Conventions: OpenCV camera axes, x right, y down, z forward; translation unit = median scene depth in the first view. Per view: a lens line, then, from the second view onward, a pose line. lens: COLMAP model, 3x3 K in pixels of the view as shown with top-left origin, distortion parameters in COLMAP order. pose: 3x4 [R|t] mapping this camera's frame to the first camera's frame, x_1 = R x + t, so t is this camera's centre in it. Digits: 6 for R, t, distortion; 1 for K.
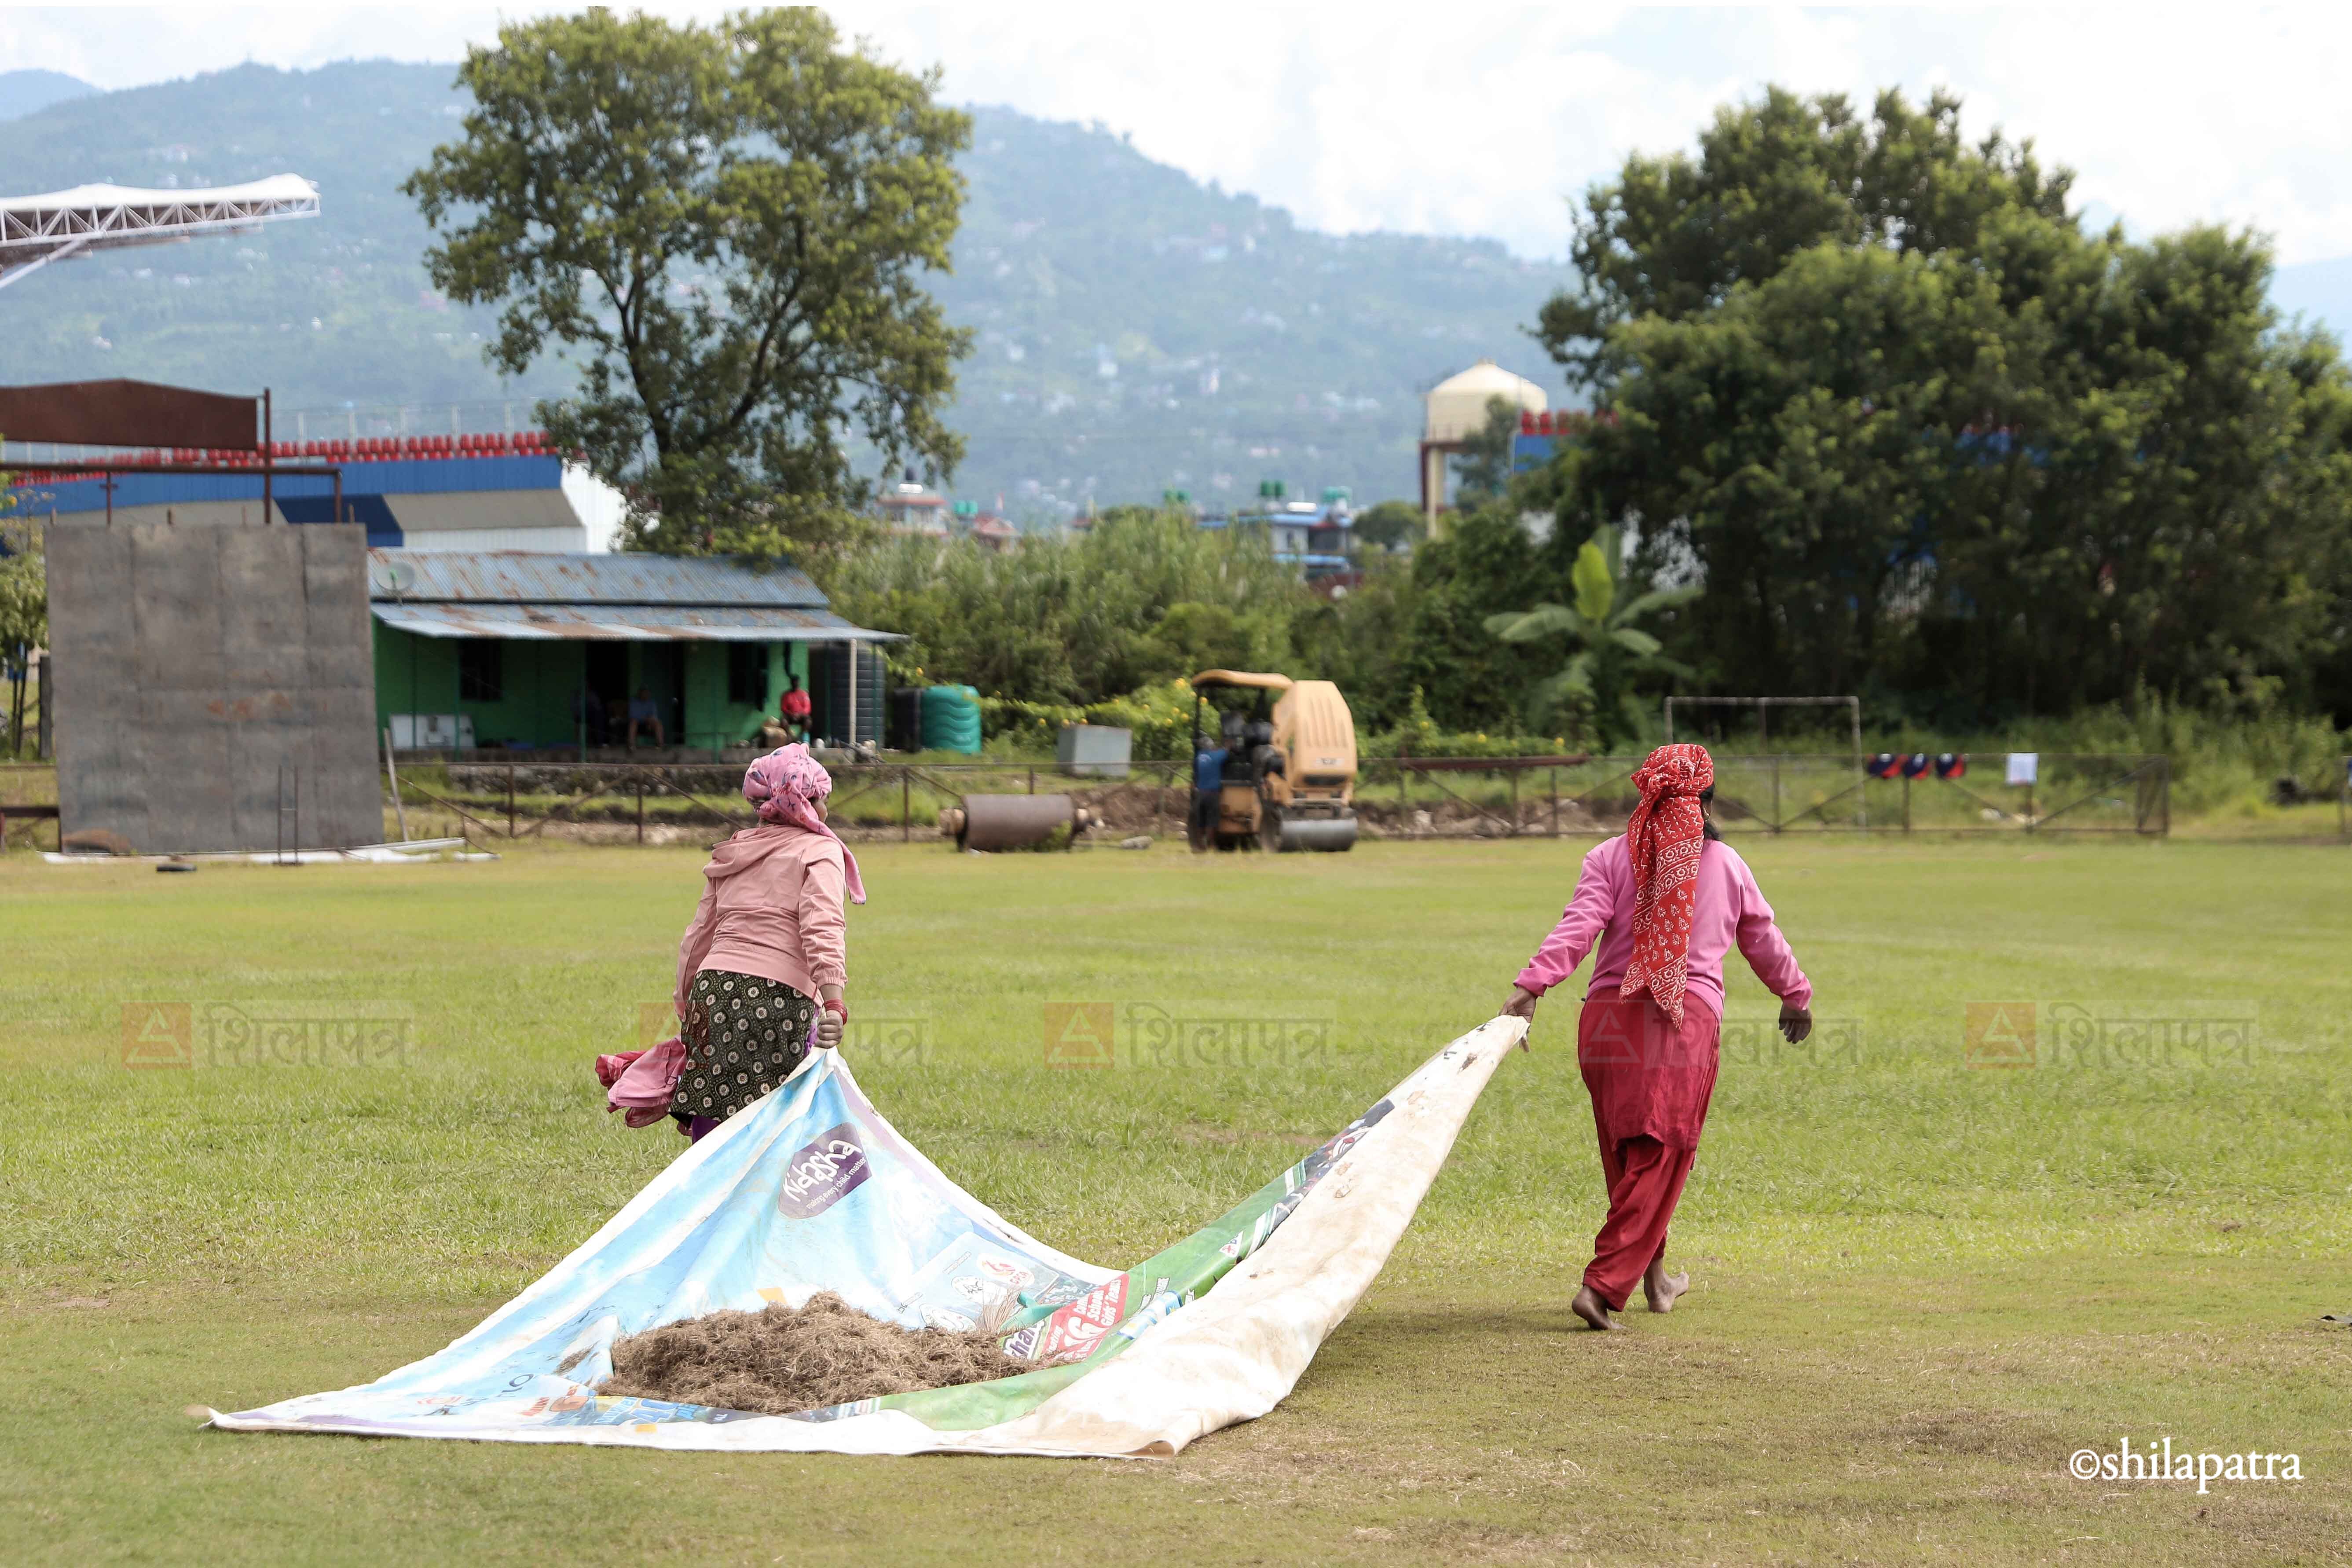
lens RADIAL K [[5202.6, 0, 1176.0], [0, 5202.6, 784.0], [0, 0, 1]] dist [0.021593, 0.053637]
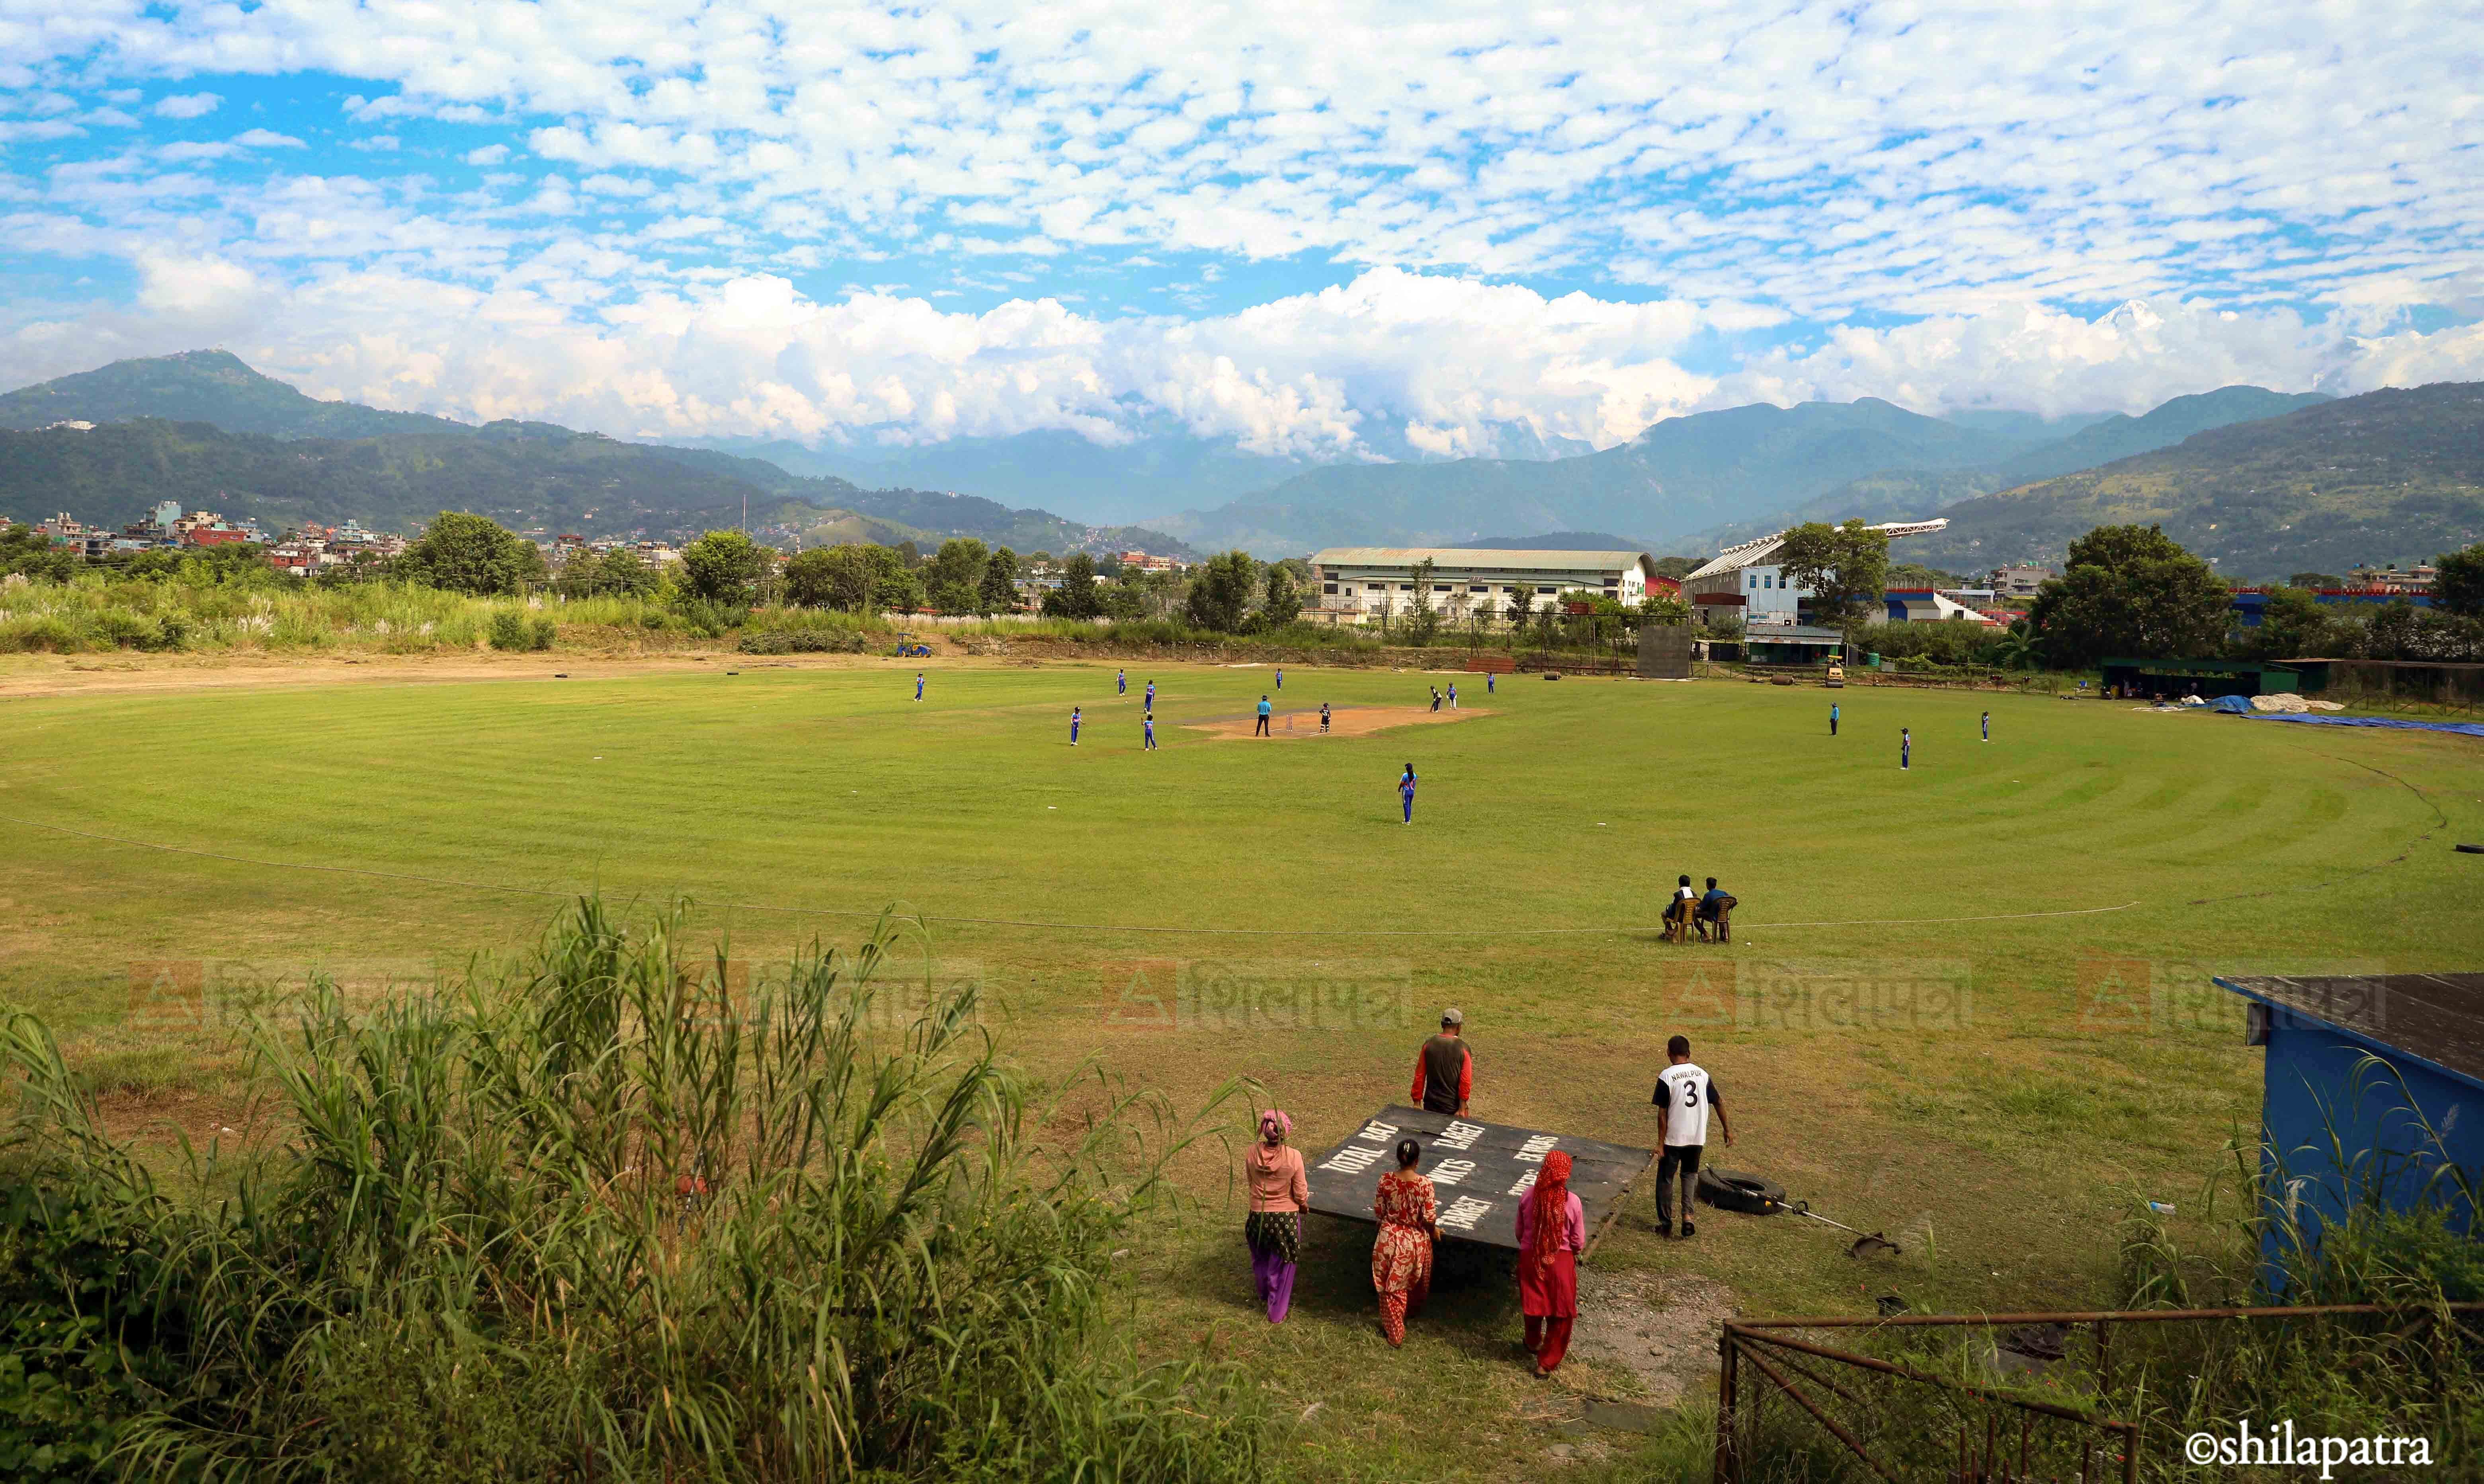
lens RADIAL K [[1695.2, 0, 1225.1], [0, 1695.2, 620.0], [0, 0, 1]] dist [0.001410, -0.001554]
pose [[0.685452, 0.025956, -0.727655, 0.689220], [-0.031874, 0.999476, 0.005627, -0.038111], [0.727420, 0.019336, 0.685920, -0.577753]]
